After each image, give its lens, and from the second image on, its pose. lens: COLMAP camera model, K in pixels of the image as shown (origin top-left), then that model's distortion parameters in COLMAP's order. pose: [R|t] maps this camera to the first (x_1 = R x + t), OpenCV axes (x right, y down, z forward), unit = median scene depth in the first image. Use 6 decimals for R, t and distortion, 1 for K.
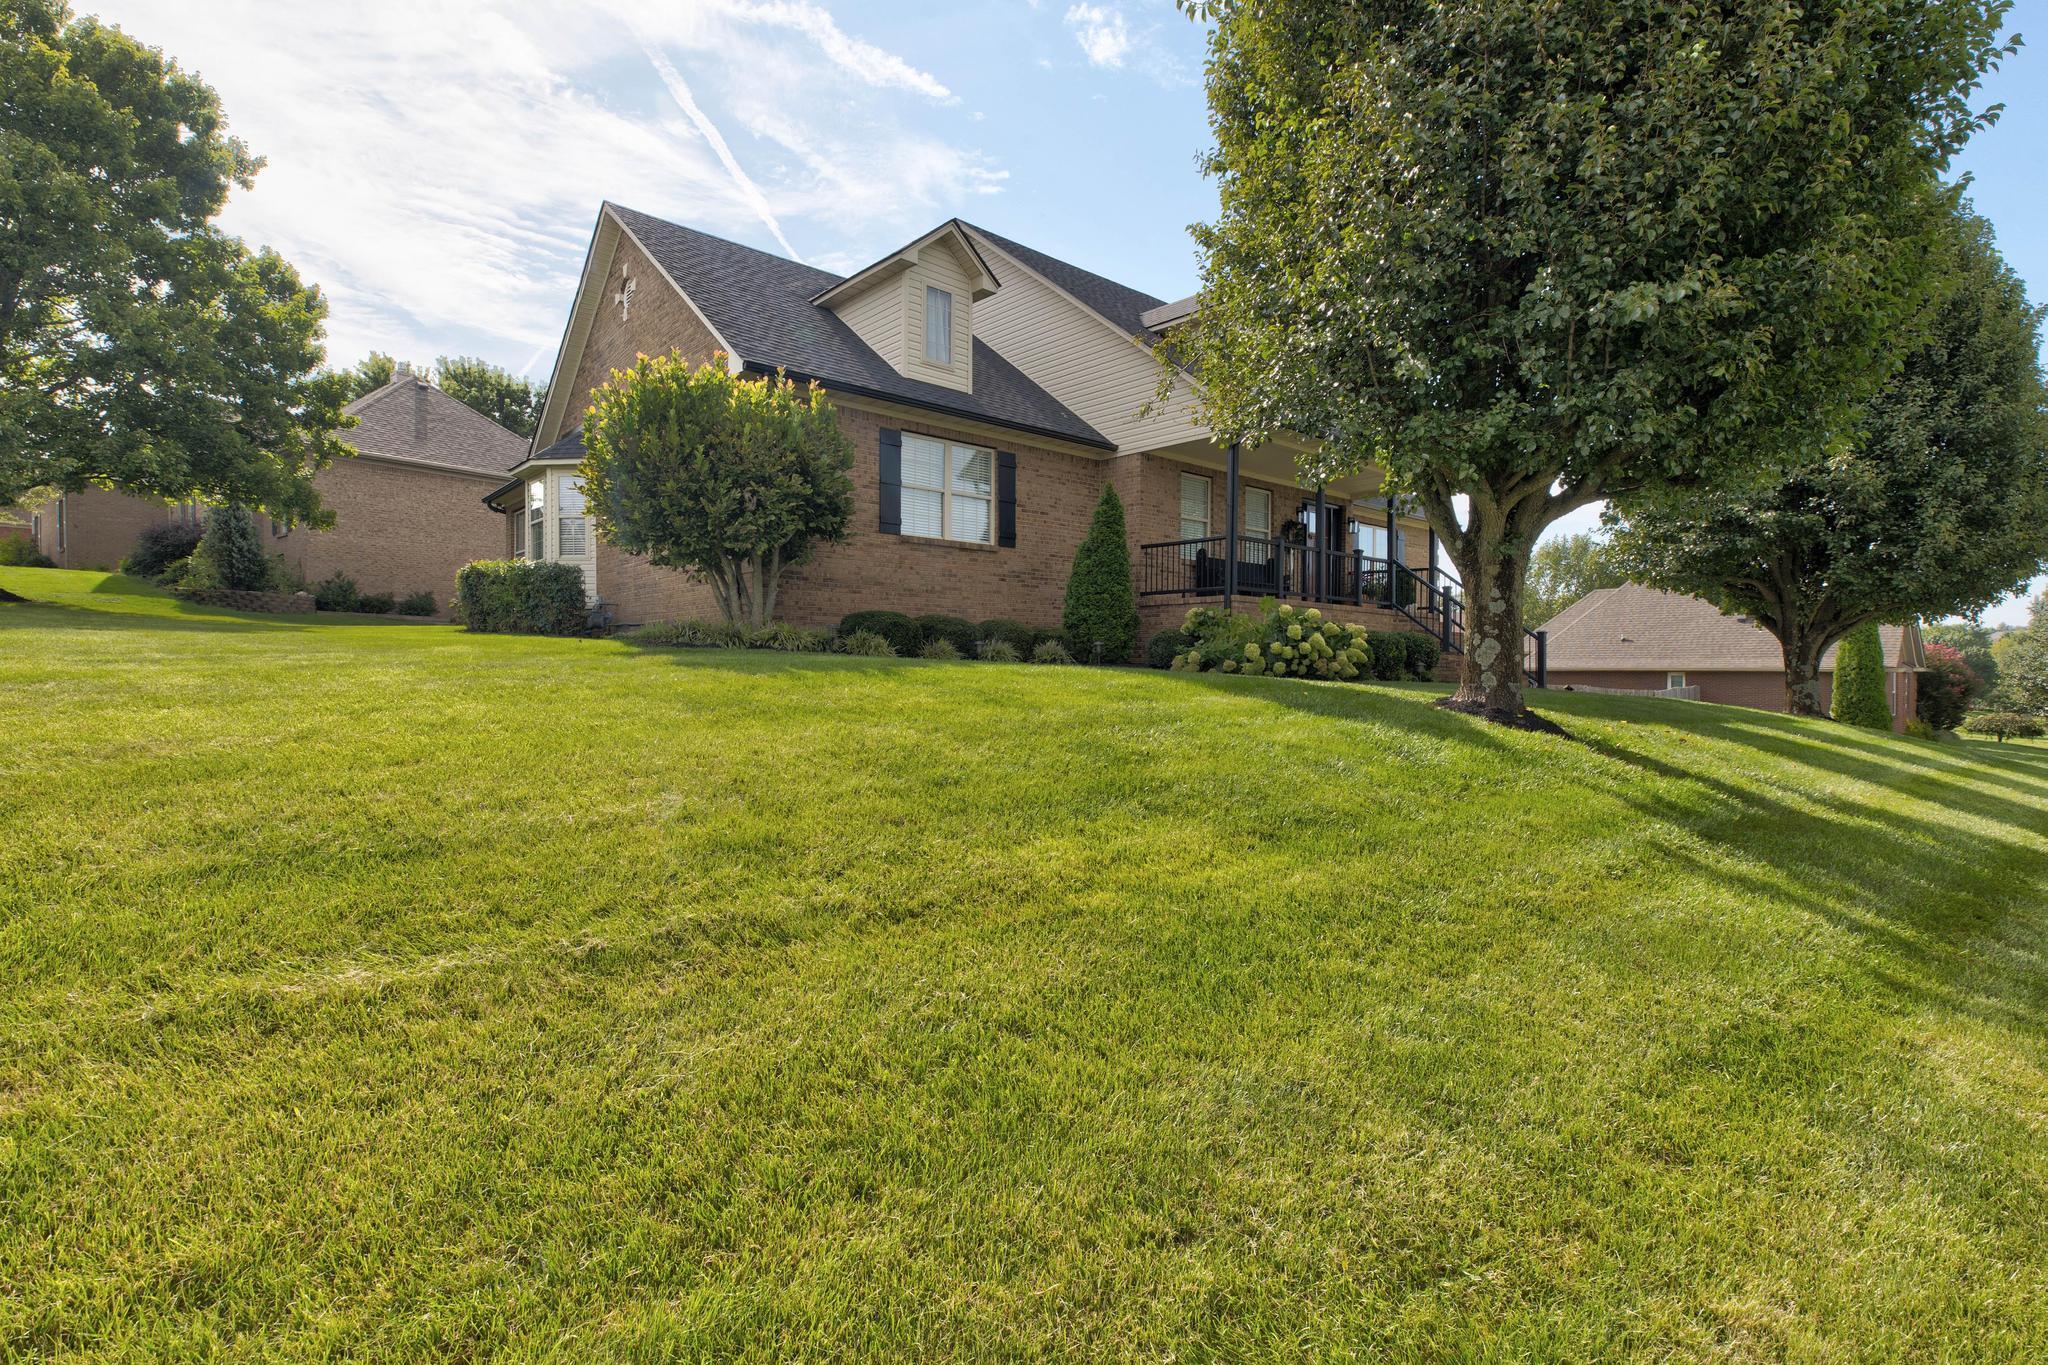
lens RADIAL K [[932.8, 0, 1024.0], [0, 932.8, 682.5], [0, 0, 1]] dist [0.005038, 0.000469]
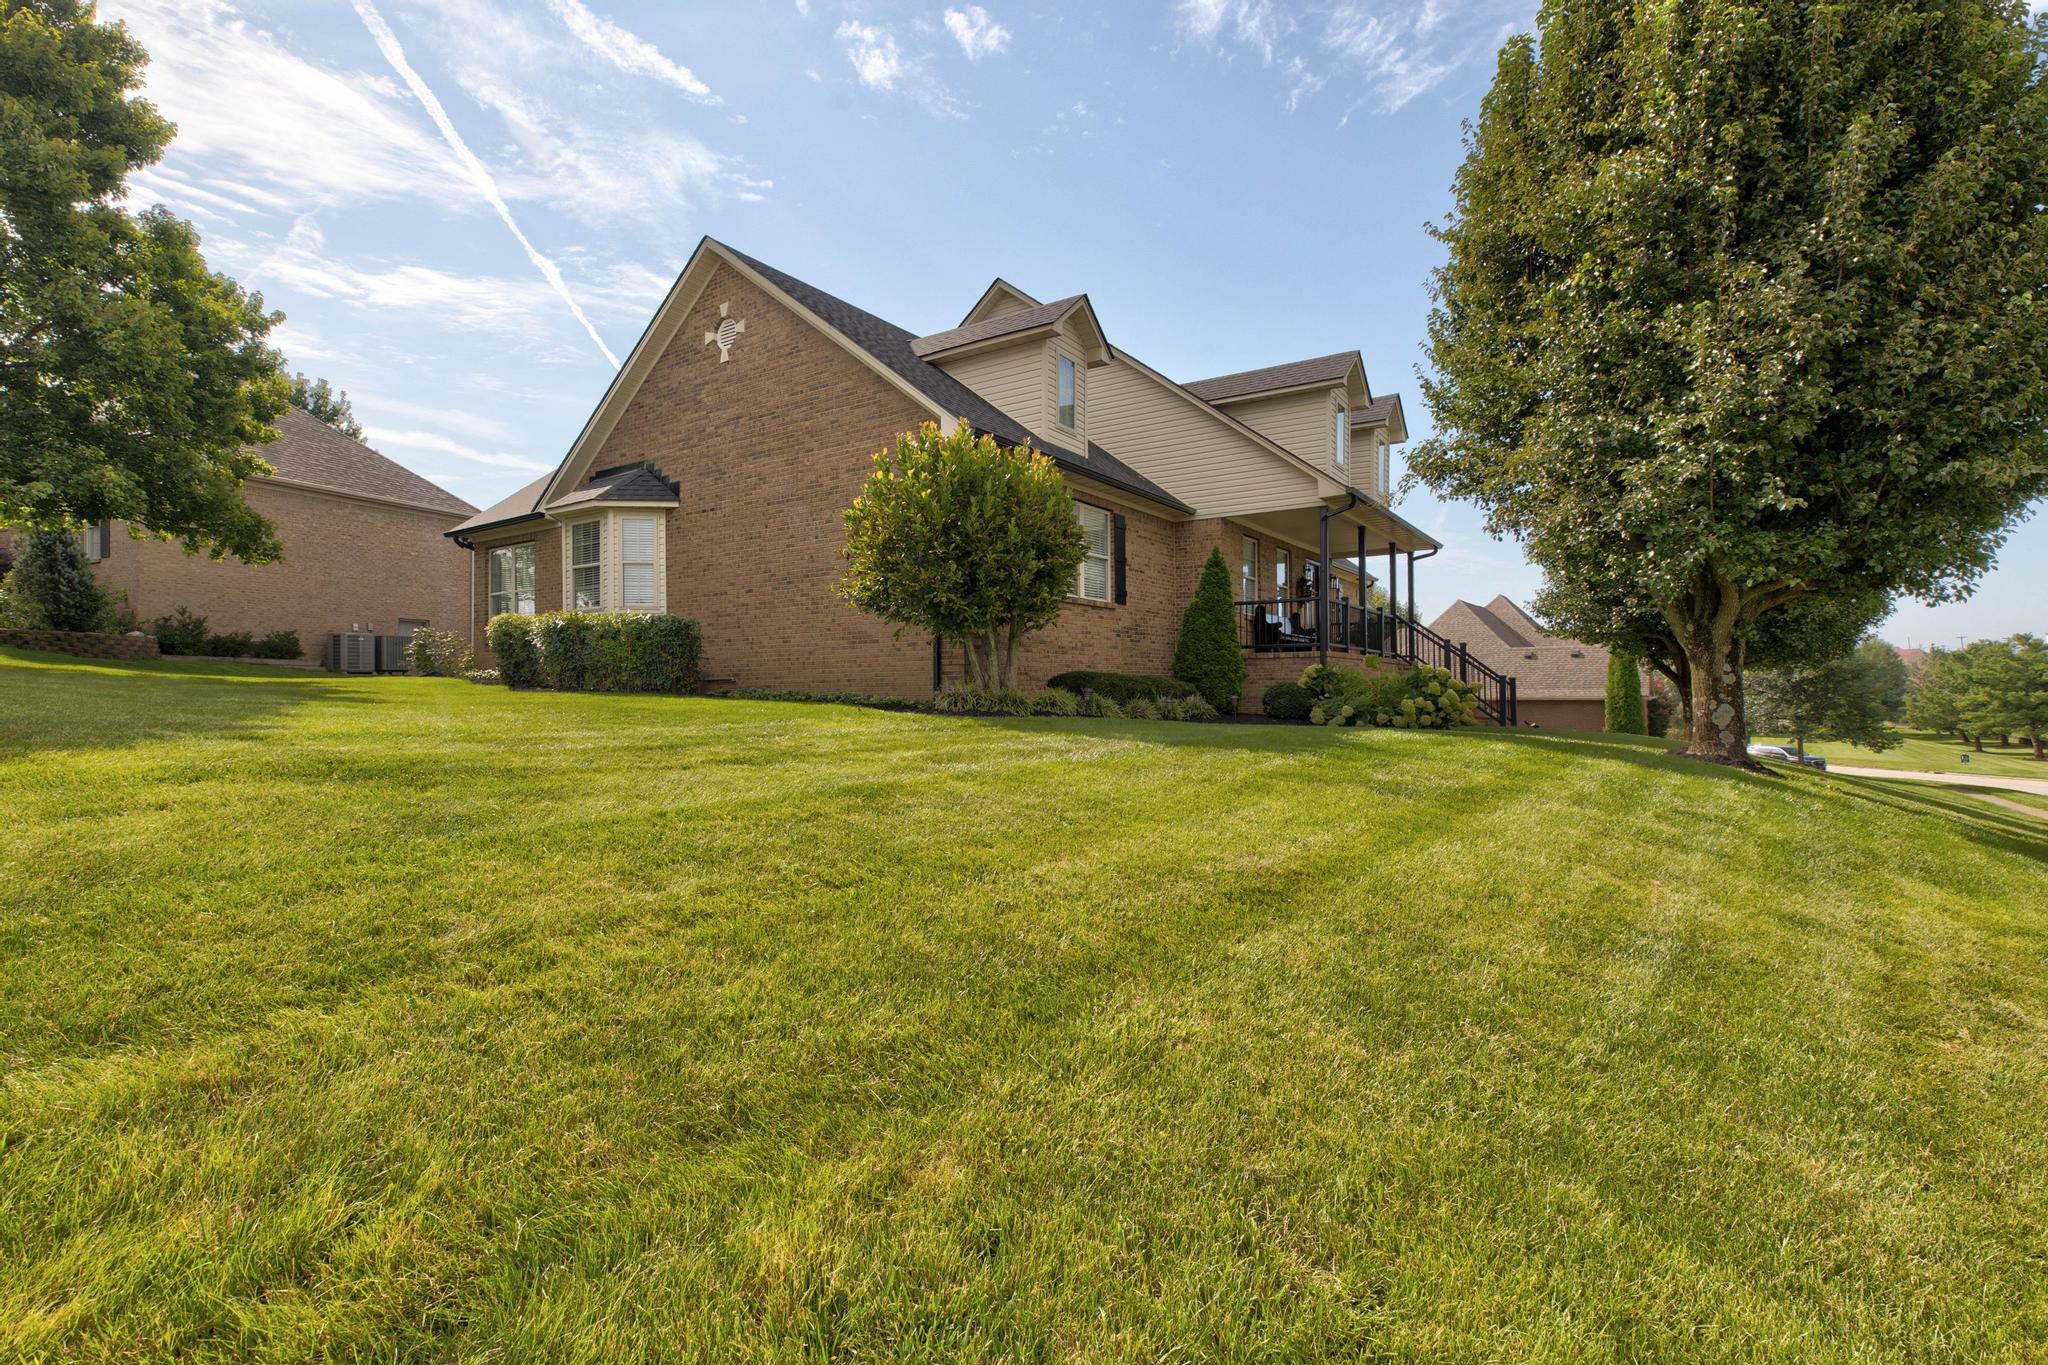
lens RADIAL K [[945.8, 0, 1021.3], [0, 945.8, 696.0], [0, 0, 1]] dist [0.013586, 0.000029]
pose [[0.971544, -0.011669, 0.236570, -0.229039], [0.015416, 0.999783, -0.013996, -0.017454], [-0.236356, 0.017245, 0.971514, -0.005575]]
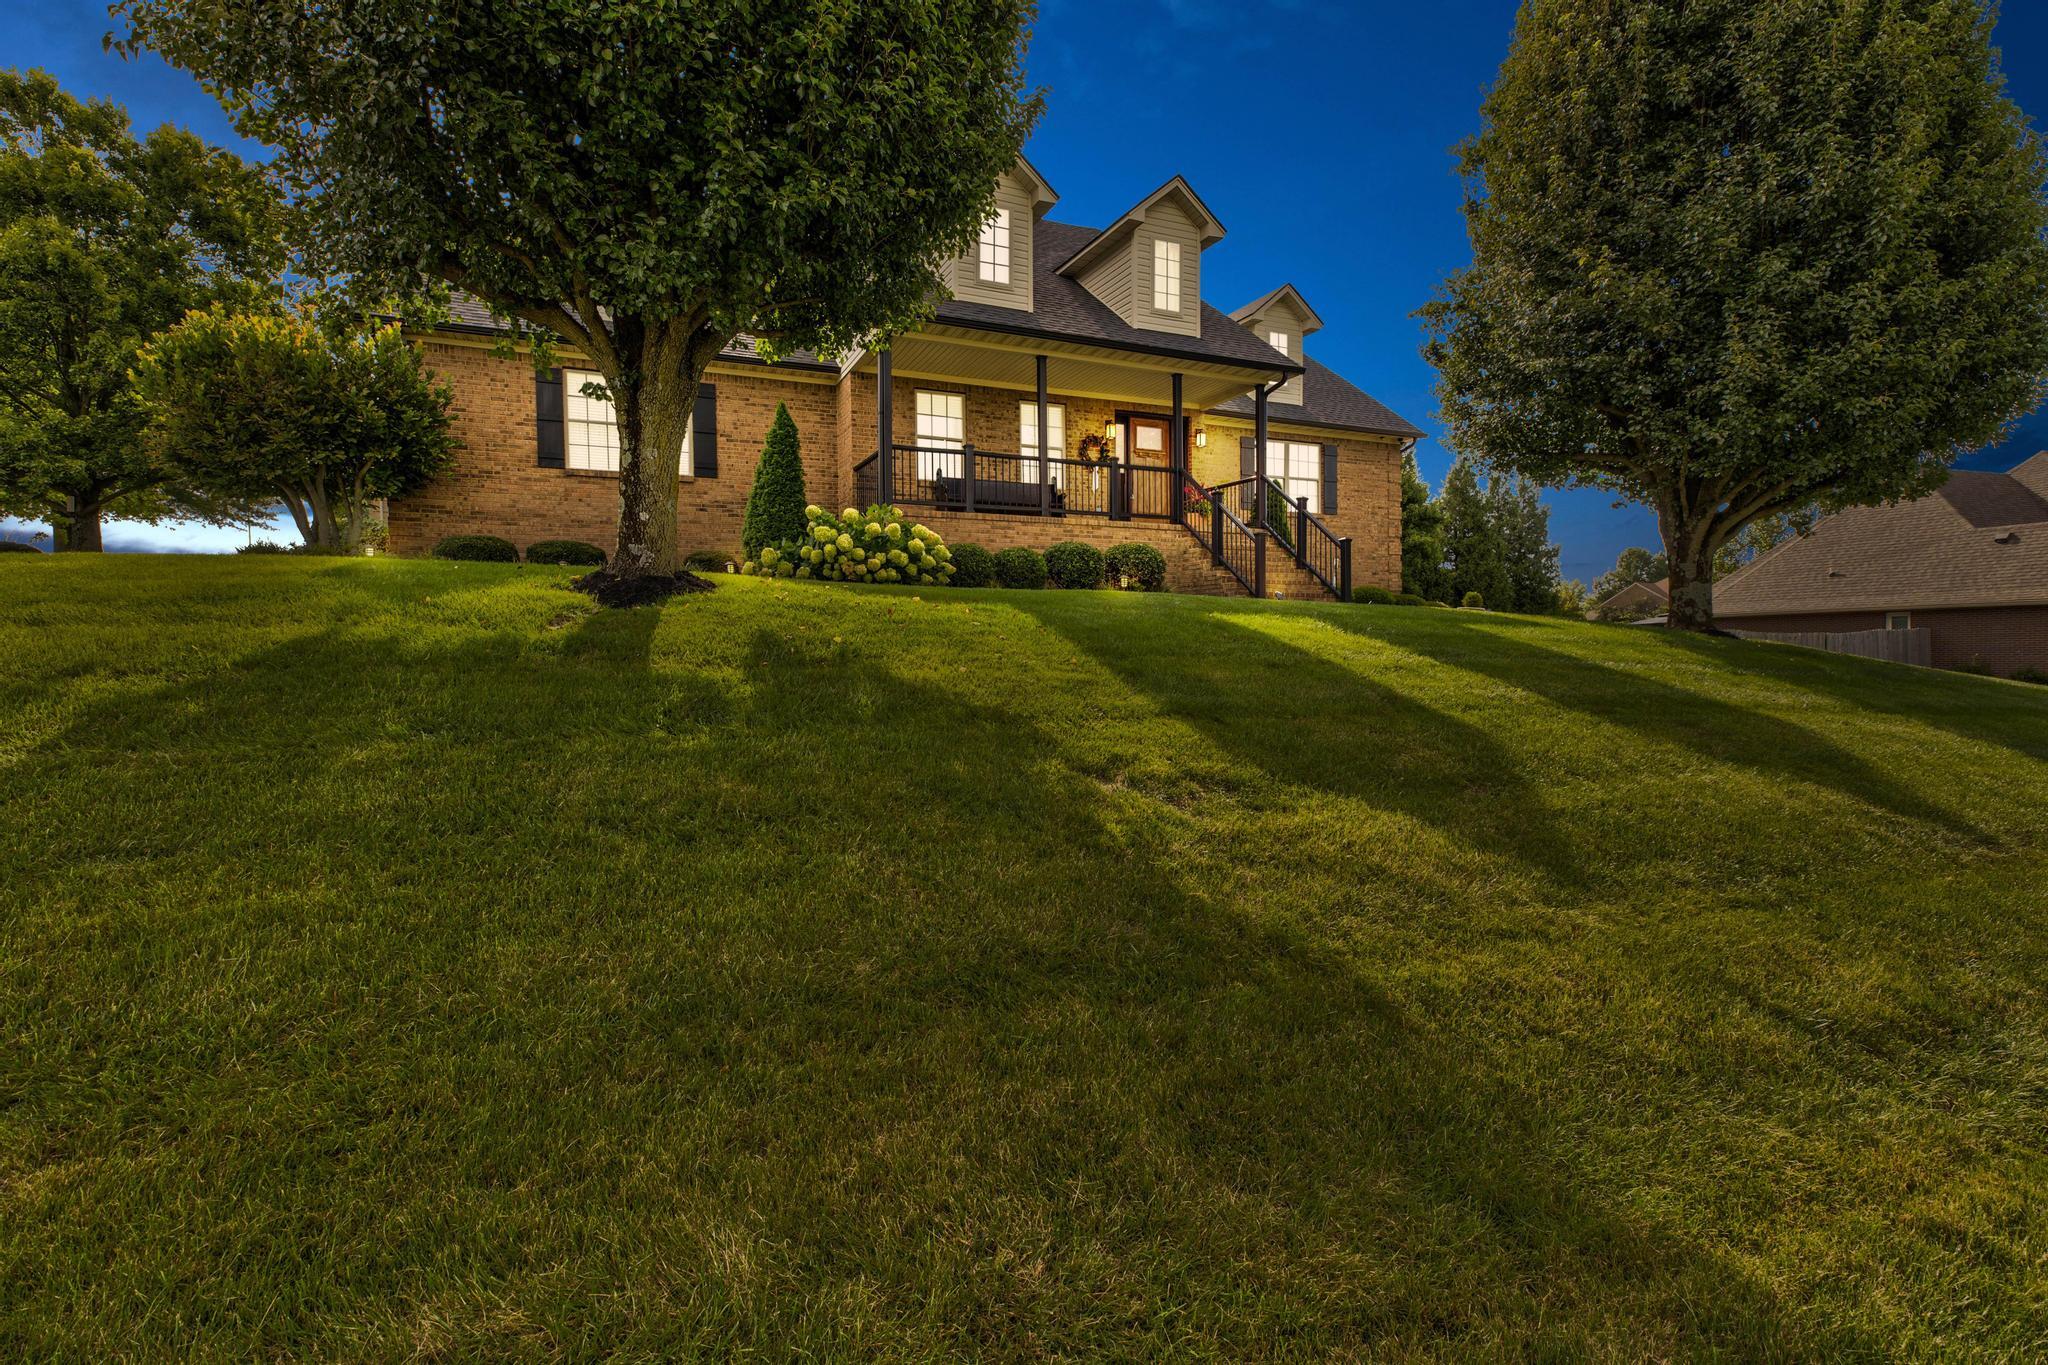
lens RADIAL K [[932.8, 0, 1024.0], [0, 932.8, 682.5], [0, 0, 1]] dist [0.005038, 0.000469]
pose [[0.955336, -0.009282, -0.295376, 0.362632], [0.013198, 0.999849, 0.011266, 0.041453], [0.295227, -0.014661, 0.955315, 0.081589]]
